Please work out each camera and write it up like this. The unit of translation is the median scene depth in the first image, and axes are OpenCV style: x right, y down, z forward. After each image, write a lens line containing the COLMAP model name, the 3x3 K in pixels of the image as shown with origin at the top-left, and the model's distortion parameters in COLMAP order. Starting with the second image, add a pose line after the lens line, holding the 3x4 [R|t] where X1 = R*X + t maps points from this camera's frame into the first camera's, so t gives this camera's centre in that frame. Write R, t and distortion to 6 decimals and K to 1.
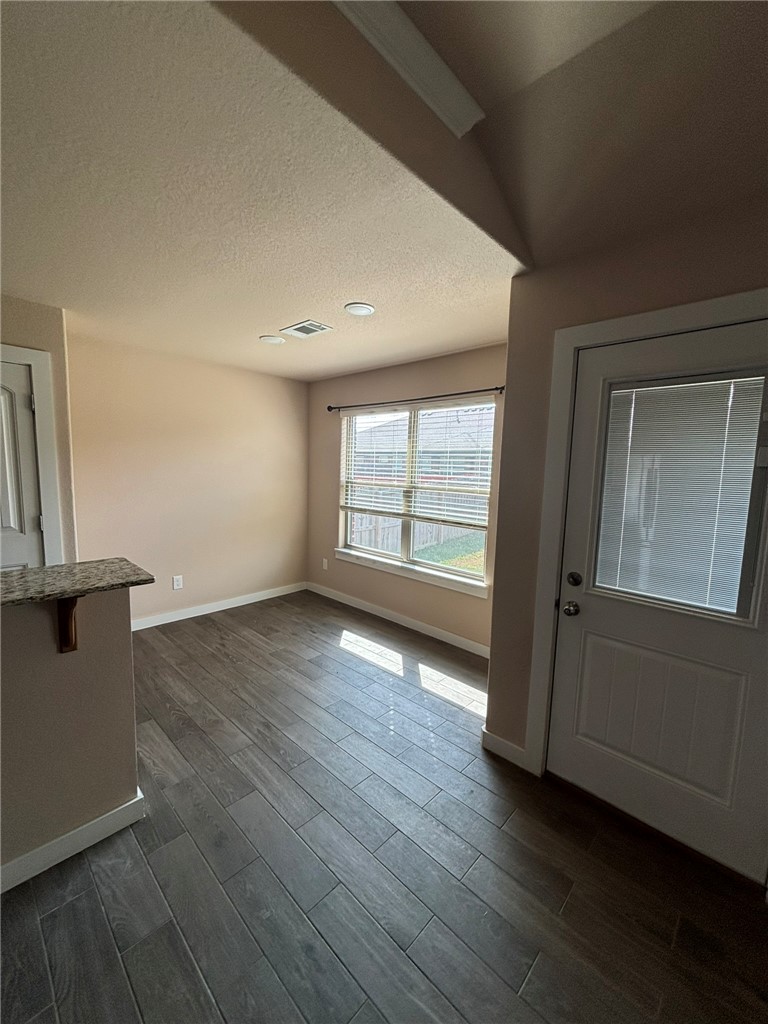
lens RADIAL K [[416.3, 0, 391.0], [0, 416.3, 513.8], [0, 0, 1]] dist [0.013175, 0.000550]
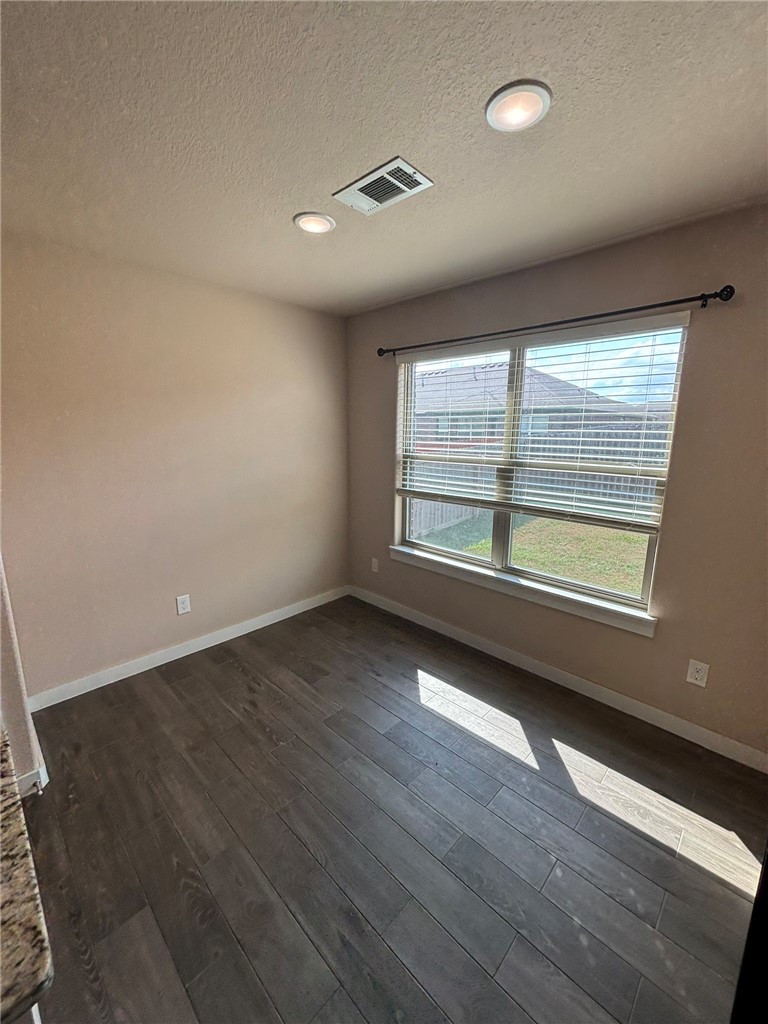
lens RADIAL K [[416.3, 0, 387.1], [0, 416.3, 513.6], [0, 0, 1]] dist [0.013175, 0.000550]
pose [[0.999624, -0.017811, -0.020856, -0.147152], [0.019531, 0.996152, 0.085440, -0.046338], [0.019254, -0.085815, 0.996125, 0.314001]]
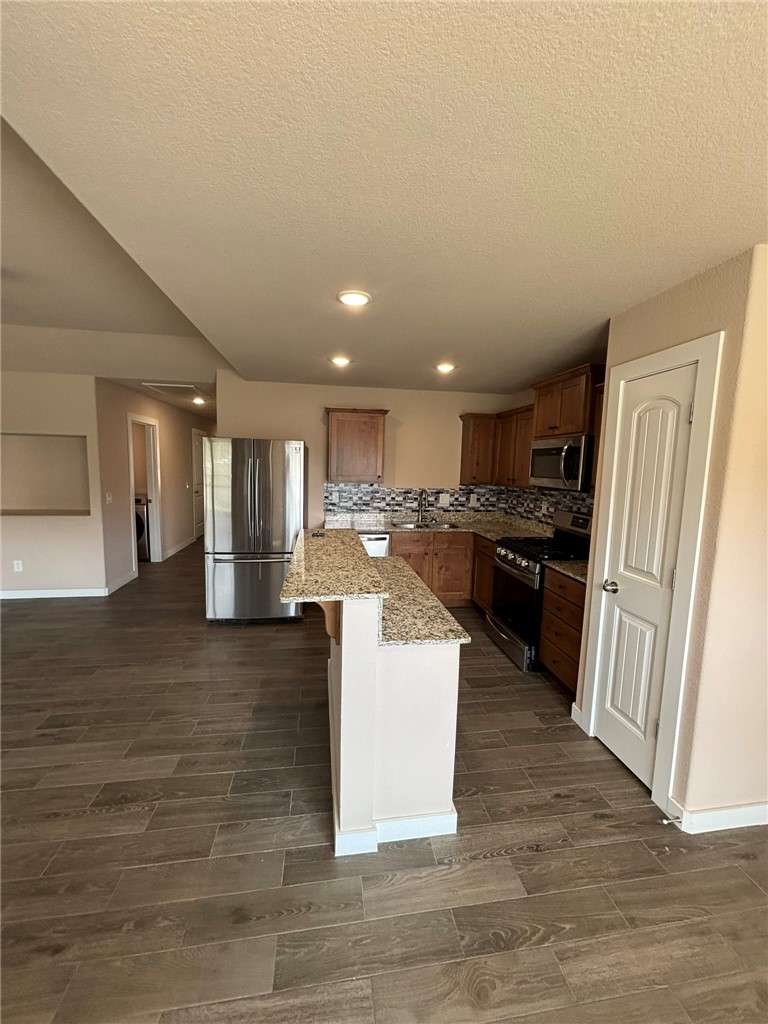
lens RADIAL K [[416.3, 0, 384.9], [0, 416.3, 514.3], [0, 0, 1]] dist [0.013175, 0.000550]
pose [[-0.618247, 0.049942, -0.784395, 0.022772], [-0.130142, 0.977699, 0.164824, -0.096701], [0.775134, 0.203985, -0.597961, 0.703725]]
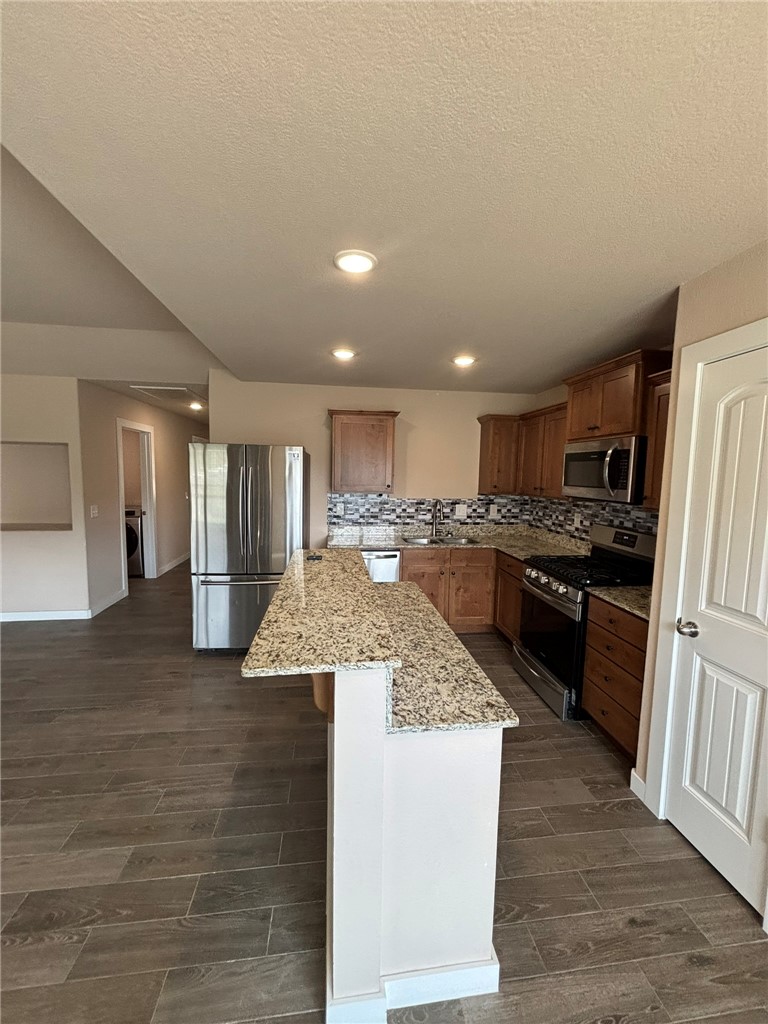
lens RADIAL K [[416.3, 0, 389.9], [0, 416.3, 516.2], [0, 0, 1]] dist [0.013175, 0.000550]
pose [[-0.628044, 0.040998, -0.777097, -0.075375], [-0.124056, 0.980565, 0.151994, -0.090780], [0.768225, 0.191863, -0.610752, 0.626364]]
